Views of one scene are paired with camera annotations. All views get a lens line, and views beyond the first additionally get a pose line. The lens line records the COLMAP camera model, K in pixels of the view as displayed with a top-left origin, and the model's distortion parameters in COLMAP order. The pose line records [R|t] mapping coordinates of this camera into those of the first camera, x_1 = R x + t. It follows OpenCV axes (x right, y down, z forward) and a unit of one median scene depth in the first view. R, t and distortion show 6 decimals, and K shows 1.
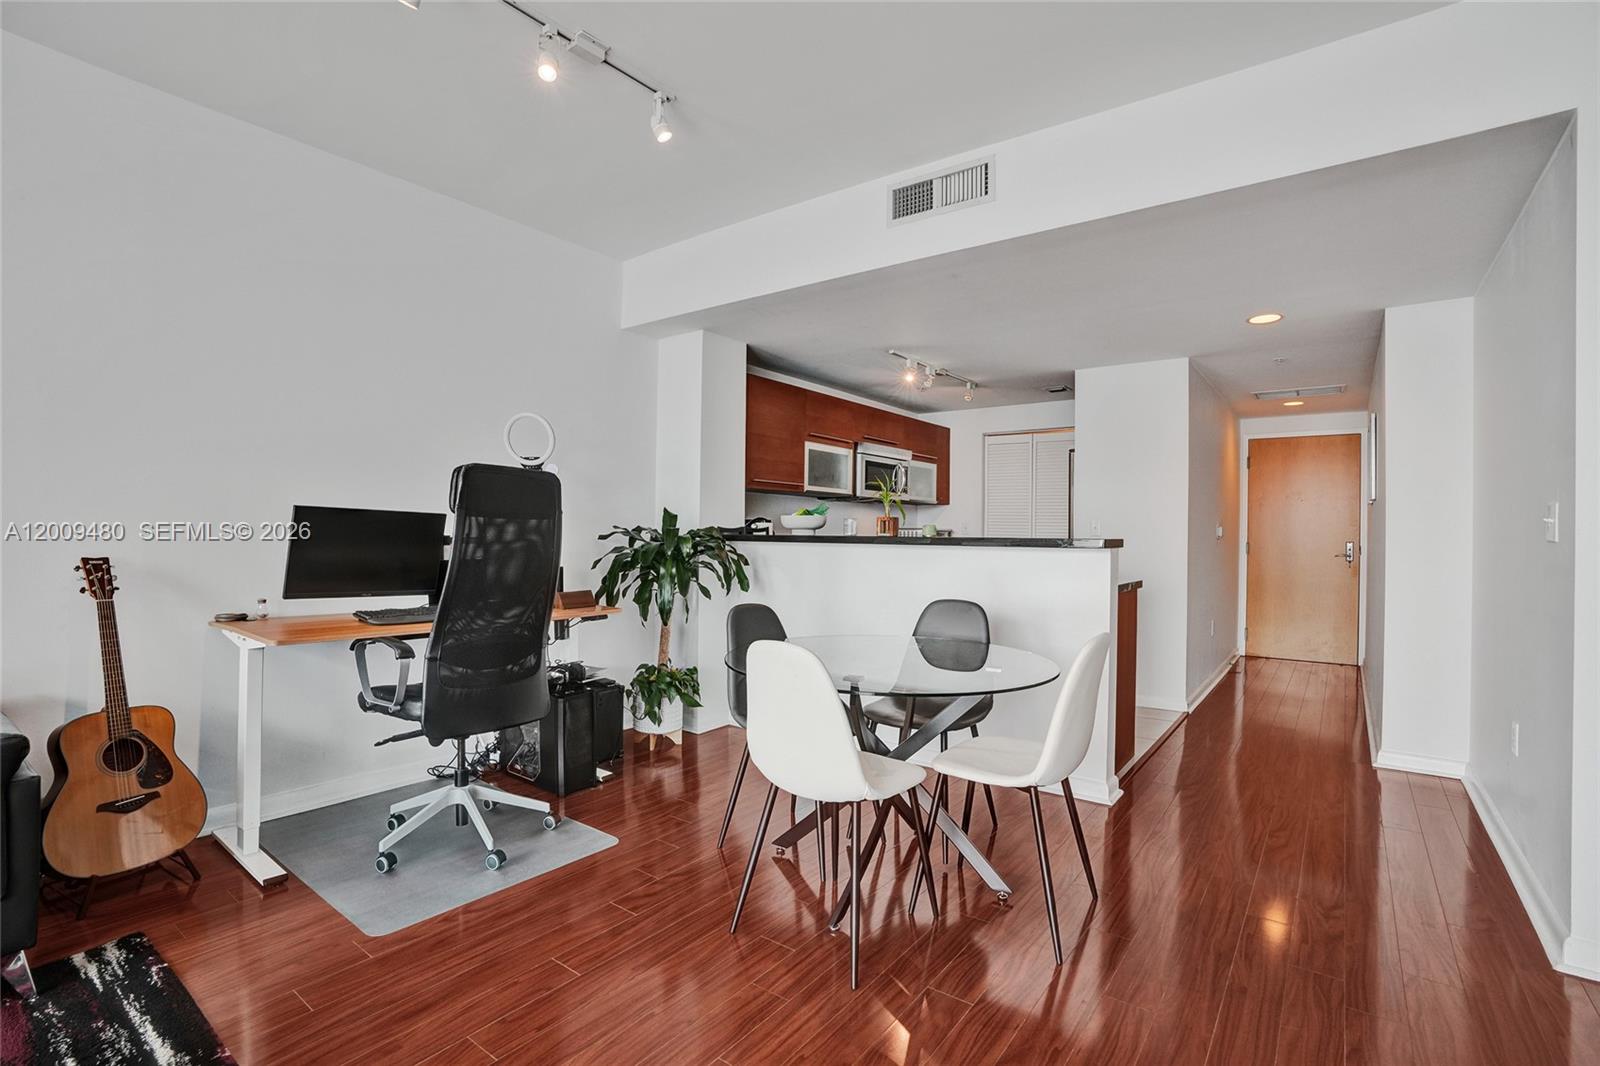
lens RADIAL K [[744.7, 0, 806.9], [0, 744.7, 531.5], [0, 0, 1]] dist [-0.067480, 0.024152]
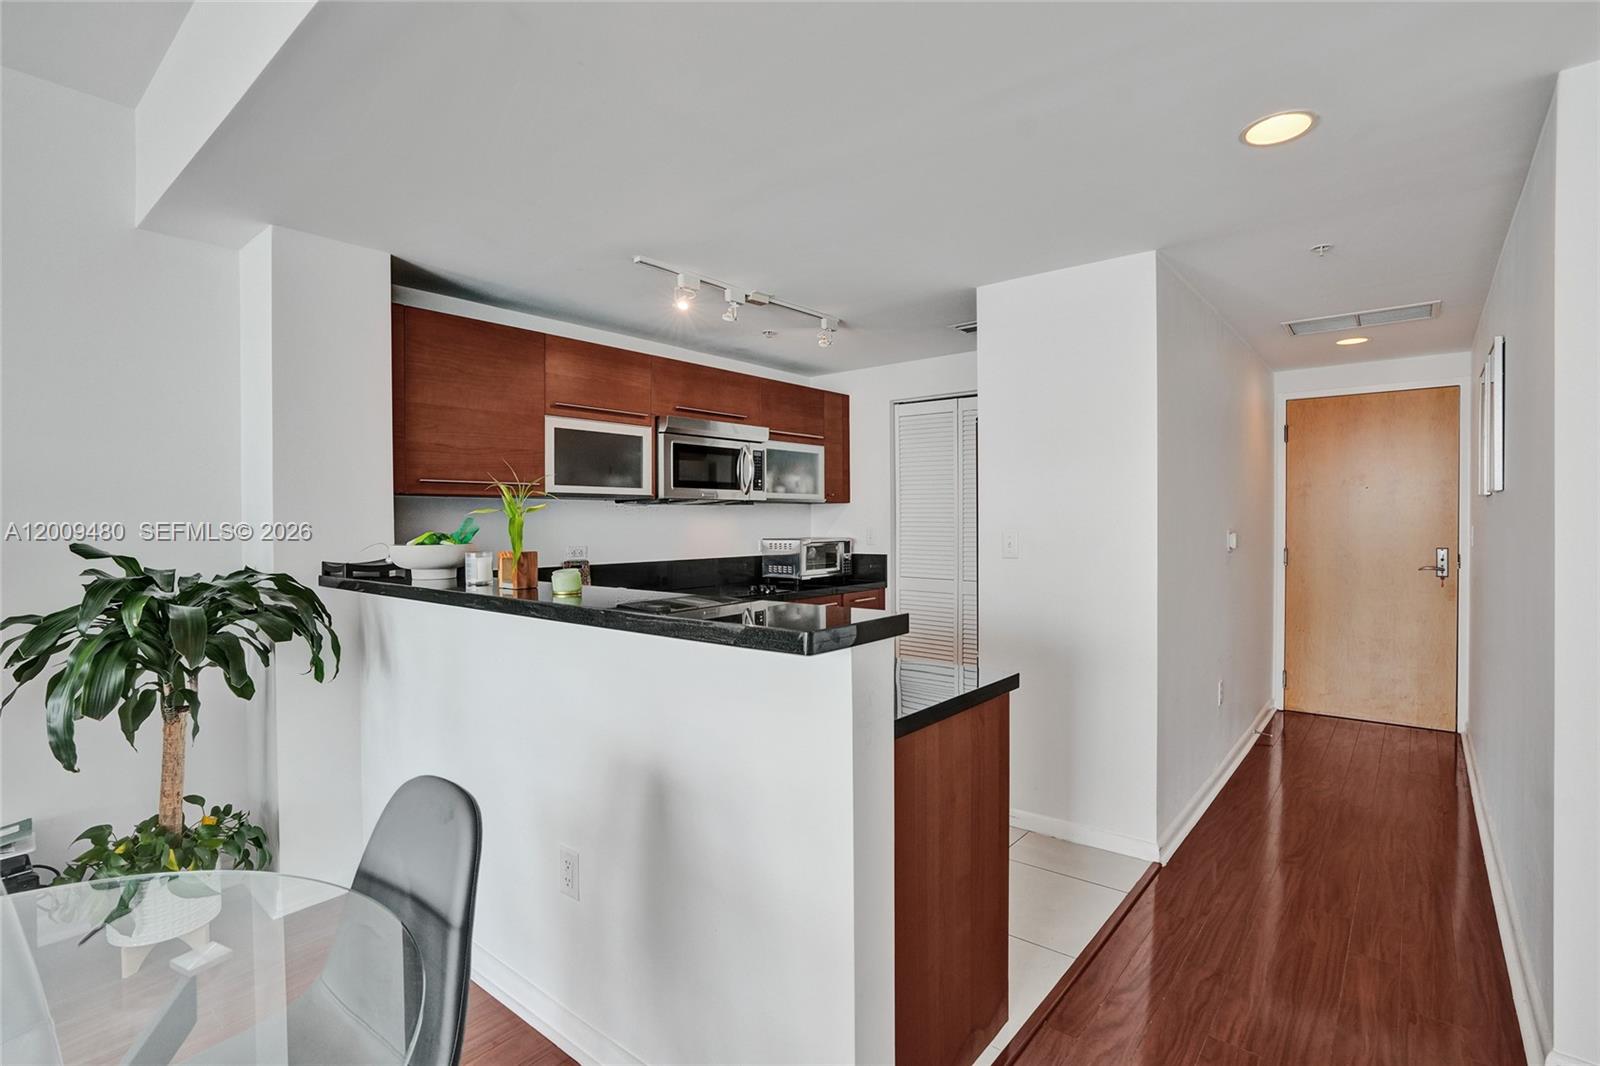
lens RADIAL K [[765.5, 0, 806.9], [0, 765.5, 531.8], [0, 0, 1]] dist [-0.057101, 0.028561]
pose [[0.998695, -0.016537, -0.048319, 0.267633], [0.017374, 0.999705, 0.016943, -0.030959], [0.048024, -0.017761, 0.998688, 0.382893]]
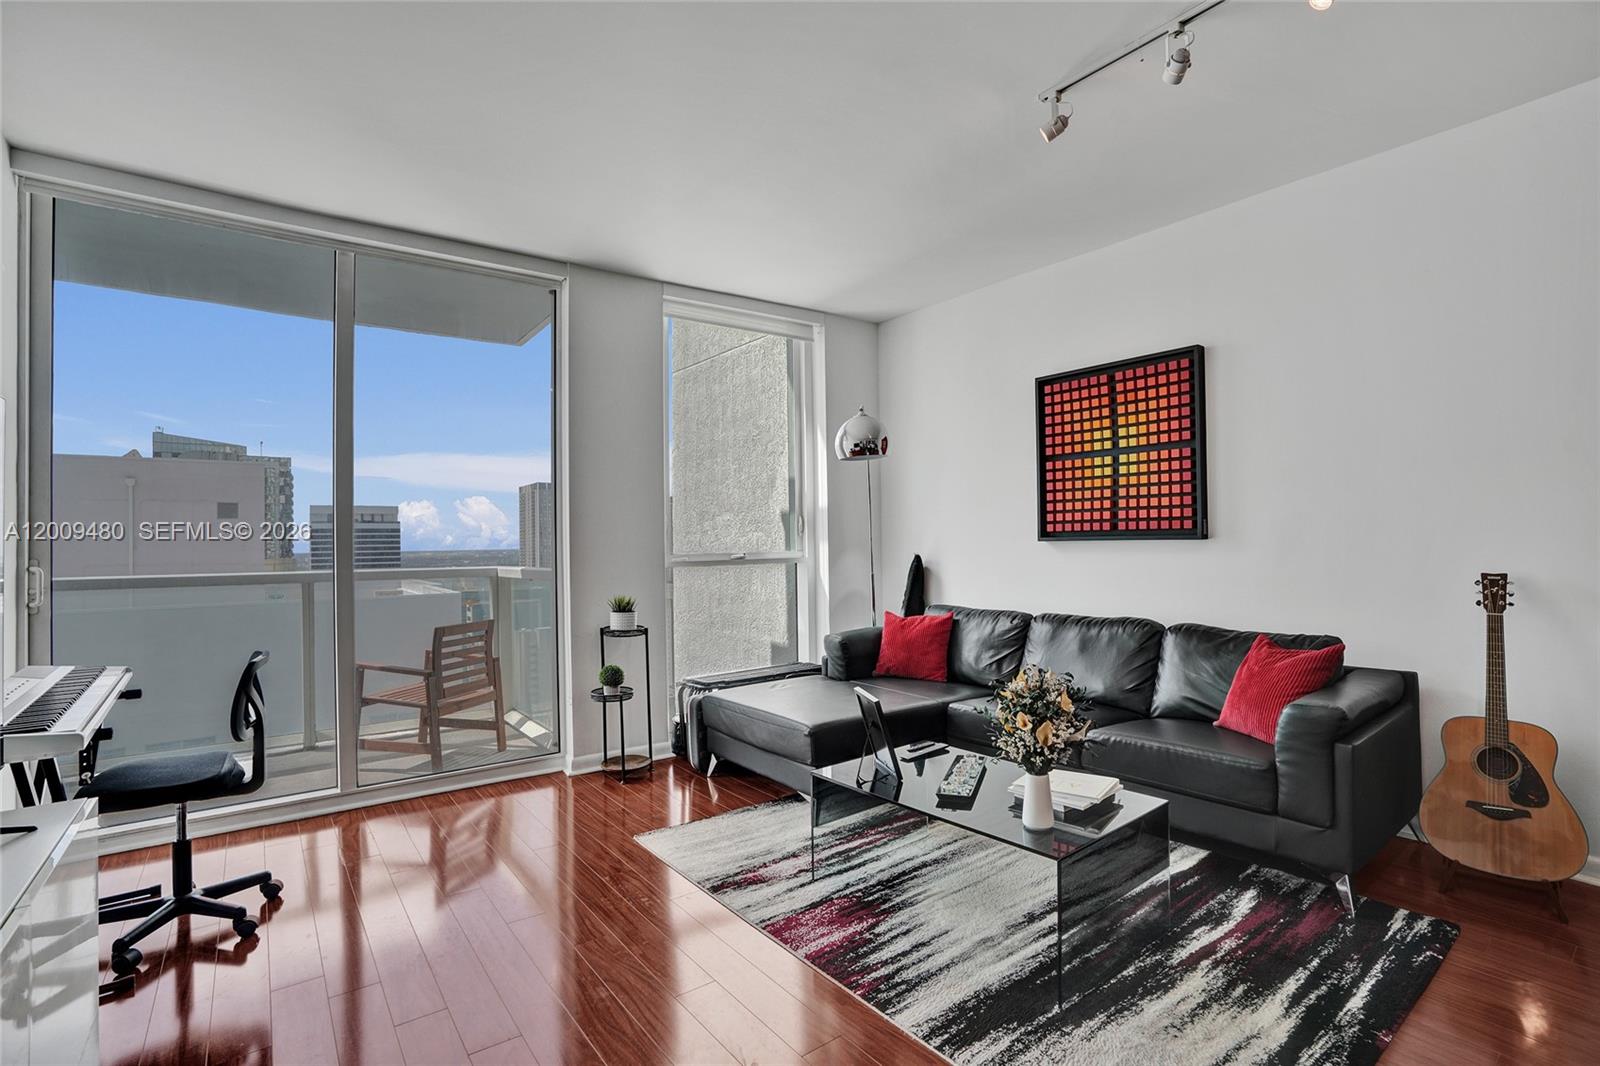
lens RADIAL K [[744.7, 0, 806.9], [0, 744.7, 531.5], [0, 0, 1]] dist [-0.067480, 0.024152]
pose [[-0.277387, -0.019540, -0.960560, 0.158056], [0.014908, 0.999585, -0.024639, -0.007654], [0.960643, -0.021155, -0.276980, 0.153385]]
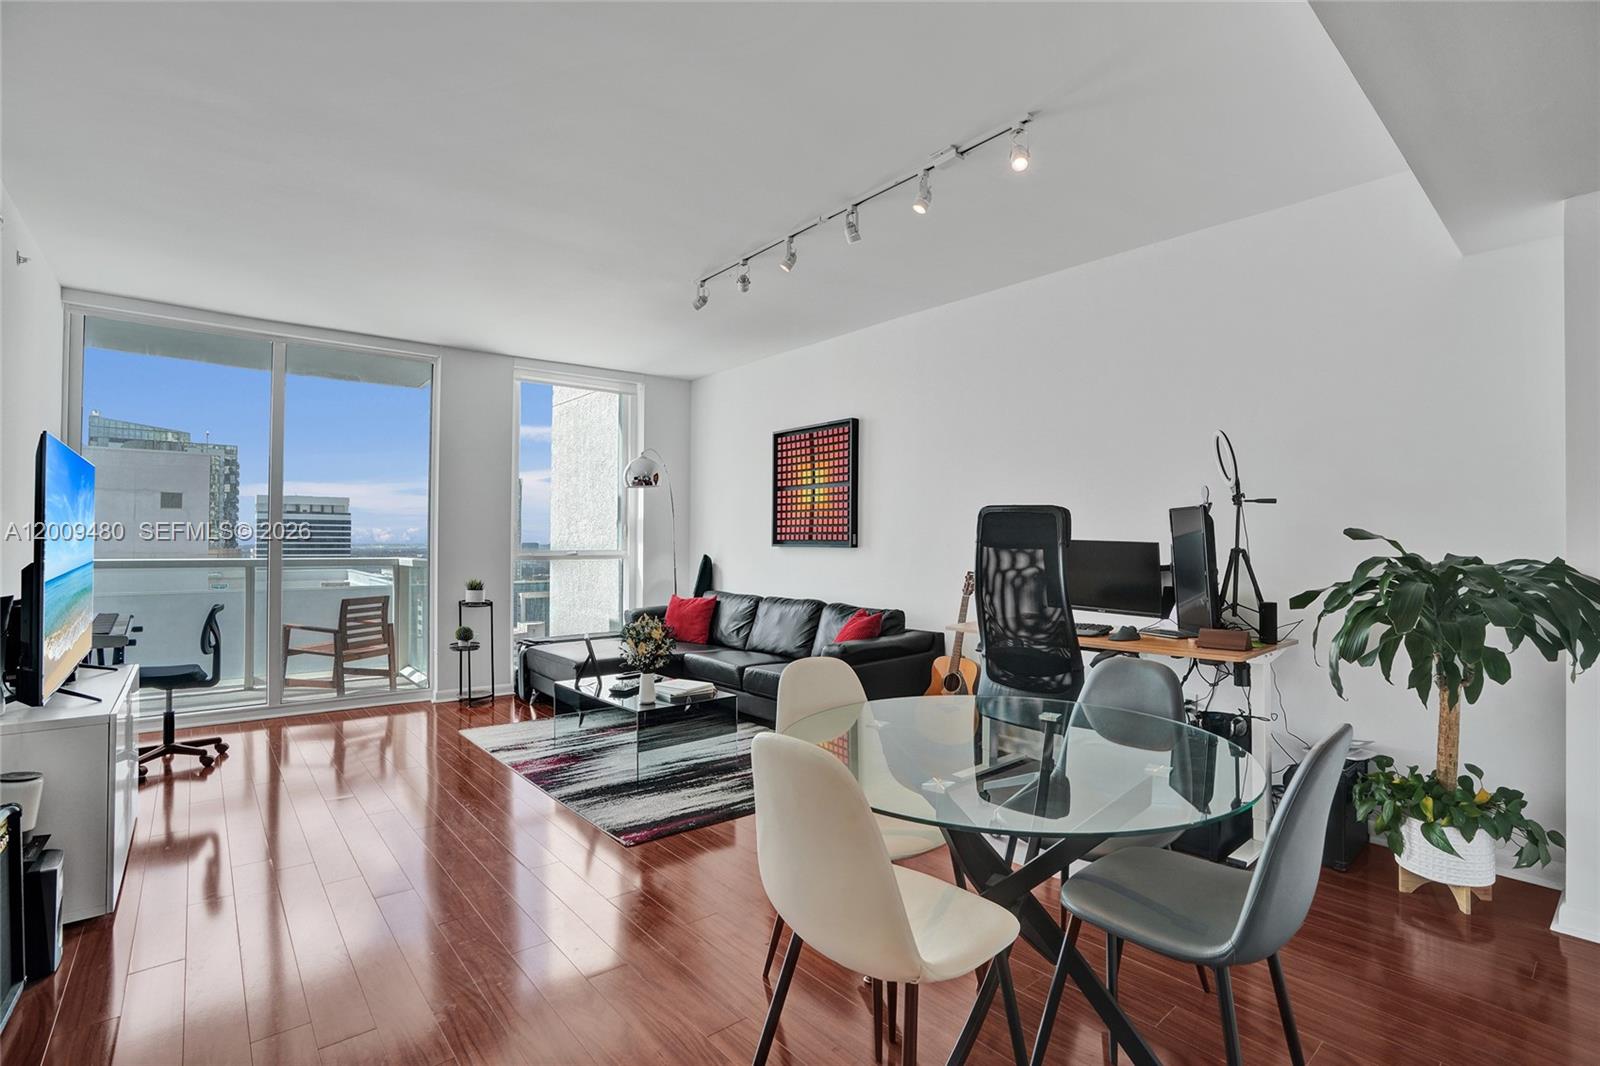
lens RADIAL K [[744.7, 0, 806.9], [0, 744.7, 531.5], [0, 0, 1]] dist [-0.067480, 0.024152]
pose [[-0.227117, -0.025084, -0.973544, 0.443552], [-0.003748, 0.999683, -0.024883, -0.007654], [0.973860, -0.002002, -0.227139, 0.507233]]
